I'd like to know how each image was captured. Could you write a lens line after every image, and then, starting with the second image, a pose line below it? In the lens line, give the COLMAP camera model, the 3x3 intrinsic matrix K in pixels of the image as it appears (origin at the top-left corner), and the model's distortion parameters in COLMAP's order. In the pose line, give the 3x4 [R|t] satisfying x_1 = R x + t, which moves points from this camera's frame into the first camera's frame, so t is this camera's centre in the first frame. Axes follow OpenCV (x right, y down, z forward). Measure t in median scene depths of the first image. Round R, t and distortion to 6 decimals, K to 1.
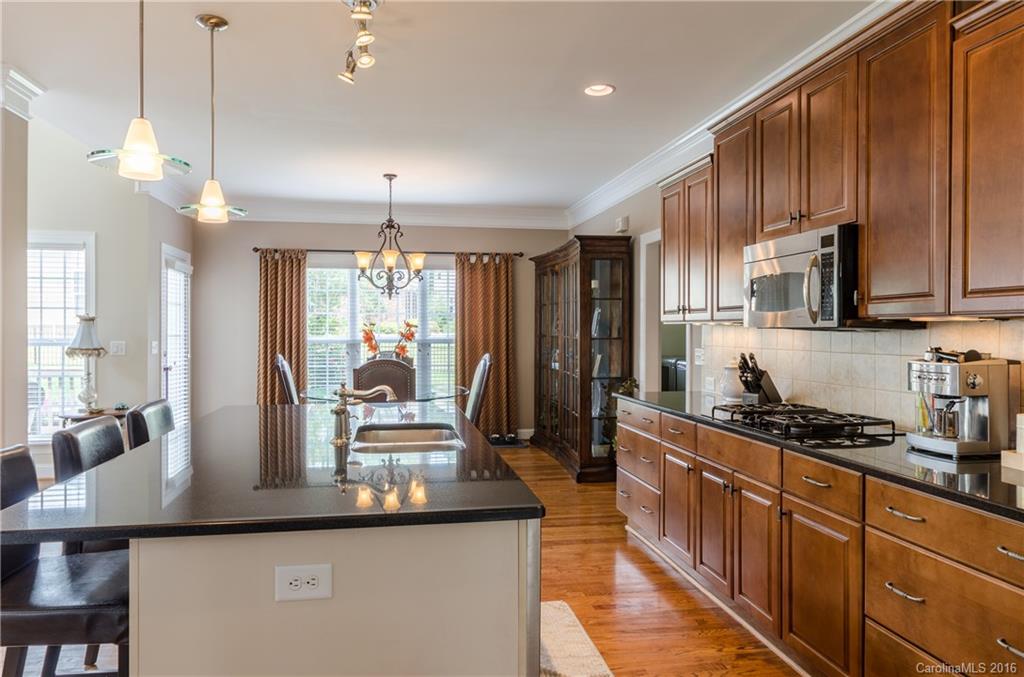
lens RADIAL K [[654.0, 0, 513.3], [0, 654.0, 336.1], [0, 0, 1]] dist [0.003455, 0.001916]
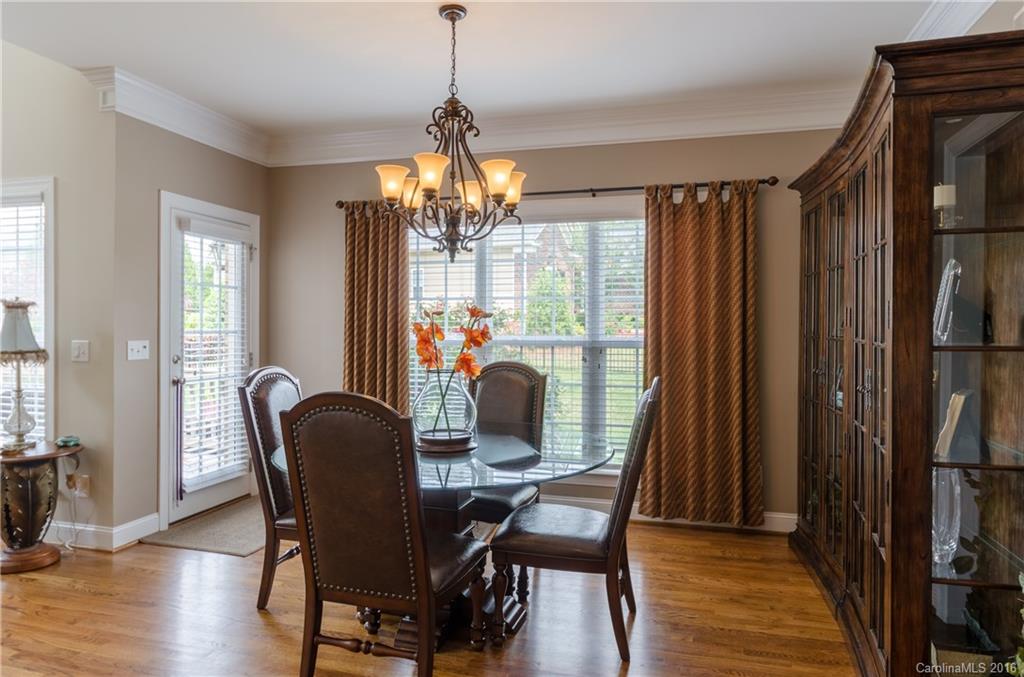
lens RADIAL K [[654.0, 0, 508.4], [0, 654.0, 333.4], [0, 0, 1]] dist [0.003455, 0.001916]
pose [[0.898900, 0.006979, -0.438097, 0.064791], [-0.006852, 0.999975, 0.001871, -0.002709], [0.438099, 0.001320, 0.898926, 0.545510]]
